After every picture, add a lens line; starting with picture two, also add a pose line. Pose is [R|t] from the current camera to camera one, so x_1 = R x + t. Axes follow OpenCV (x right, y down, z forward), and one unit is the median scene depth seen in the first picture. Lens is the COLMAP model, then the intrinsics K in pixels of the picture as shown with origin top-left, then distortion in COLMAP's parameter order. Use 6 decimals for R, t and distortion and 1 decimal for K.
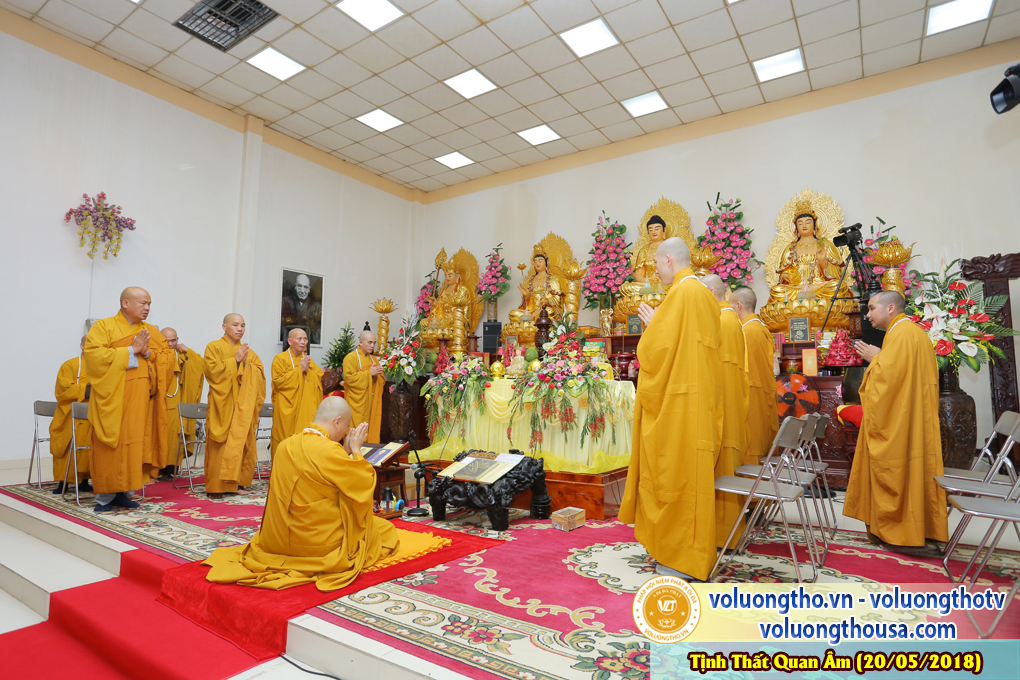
lens RADIAL K [[551.0, 0, 510.0], [0, 551.0, 340.0], [0, 0, 1]] dist [-0.071594, 0.047077]
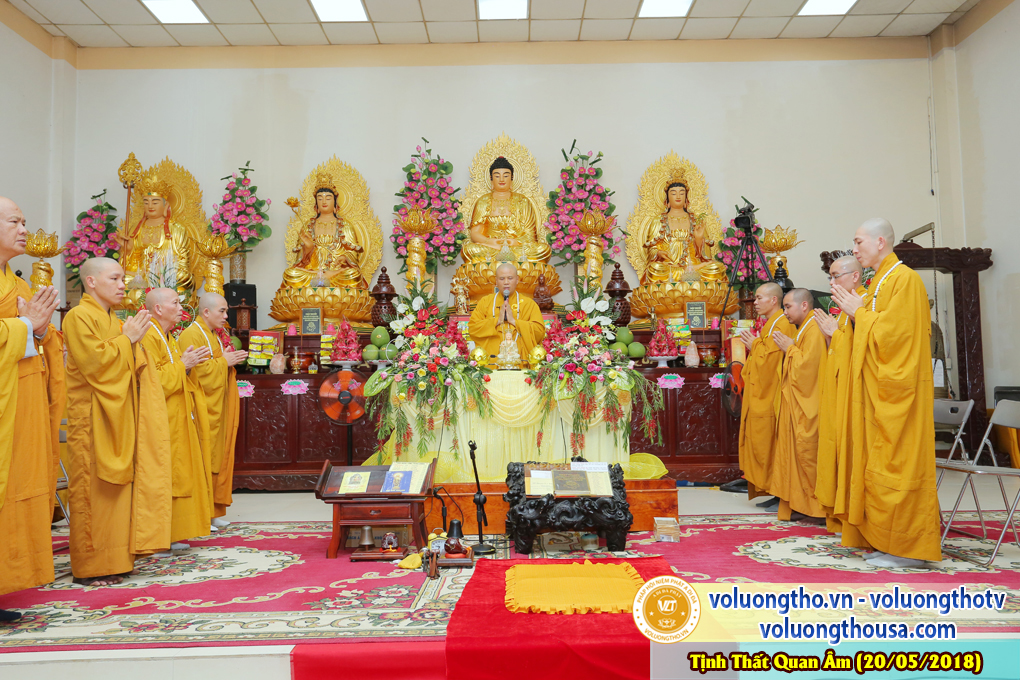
lens RADIAL K [[853.5, 0, 510.0], [0, 853.5, 340.0], [0, 0, 1]] dist [-0.001237, 0.010763]
pose [[0.824350, 0.012274, 0.565947, -0.674182], [-0.032596, 0.999135, 0.025810, -0.004693], [-0.565141, -0.039724, 0.824037, -0.010701]]
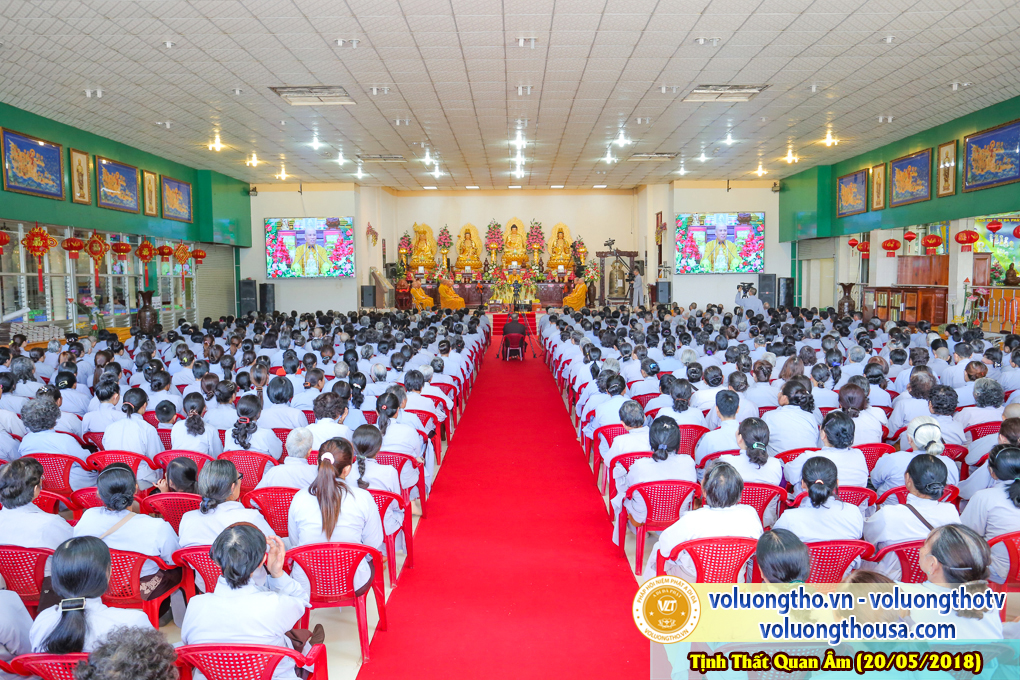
lens RADIAL K [[770.1, 0, 510.0], [0, 770.1, 340.0], [0, 0, 1]] dist [0.024673, -0.003346]
pose [[0.834979, -0.060621, 0.546933, -3.407321], [-0.039627, 0.984709, 0.169641, -0.533730], [-0.548854, -0.163320, 0.819809, -4.103278]]
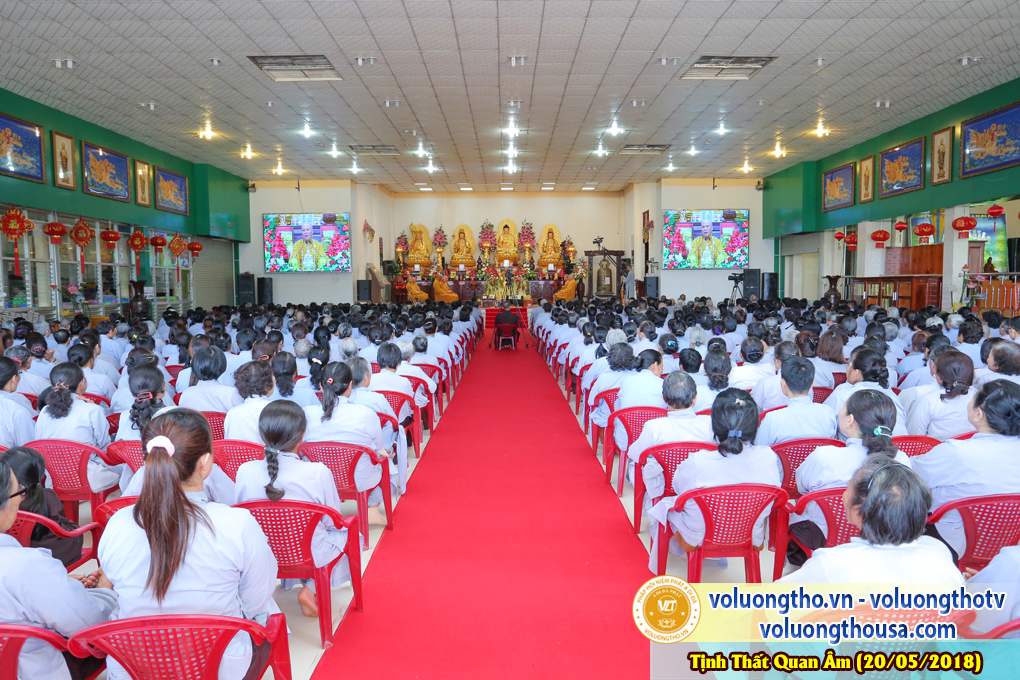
lens RADIAL K [[680.2, 0, 510.0], [0, 680.2, 340.0], [0, 0, 1]] dist [-0.001104, 0.002446]
pose [[0.828569, -0.057135, 0.556964, -3.123133], [-0.042456, 0.985504, 0.164255, -0.367949], [-0.558275, -0.159743, 0.814132, -3.679888]]
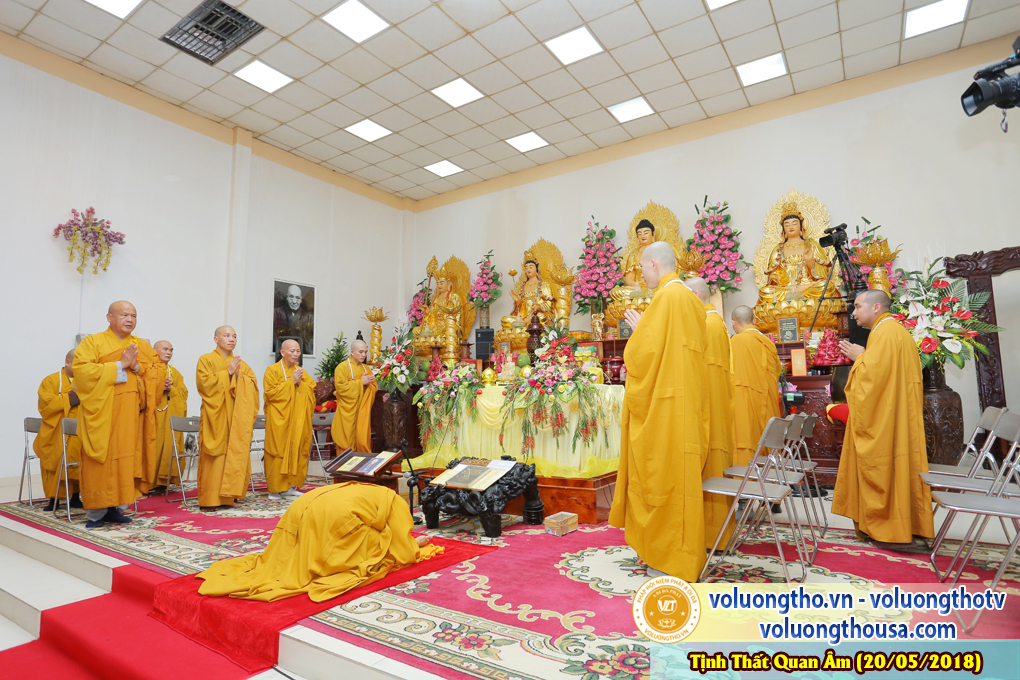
lens RADIAL K [[551.0, 0, 510.0], [0, 551.0, 340.0], [0, 0, 1]] dist [-0.071594, 0.047077]
pose [[0.999737, -0.021019, 0.009144, 0.008497], [0.021116, 0.999720, -0.010663, -0.001067], [-0.008917, 0.010854, 0.999901, -0.004878]]
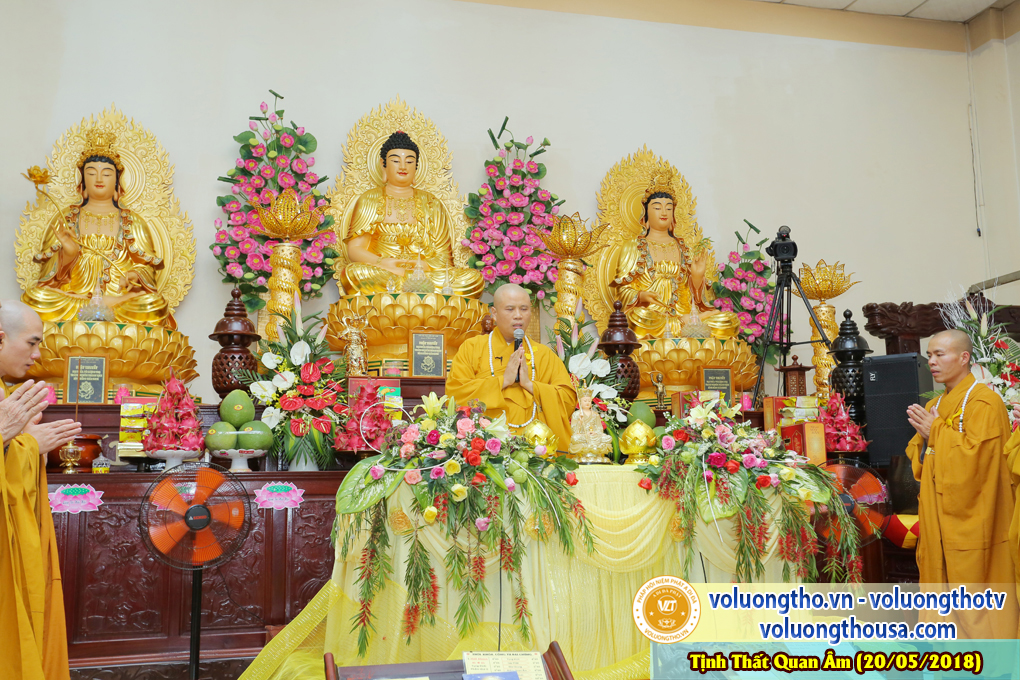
lens RADIAL K [[1128.5, 0, 510.0], [0, 1128.5, 340.0], [0, 0, 1]] dist [0.052618, 0.006463]
pose [[0.644697, 0.092271, 0.758849, -0.700045], [-0.054378, 0.995709, -0.074874, 0.042110], [-0.762502, 0.007007, 0.646949, 0.469204]]
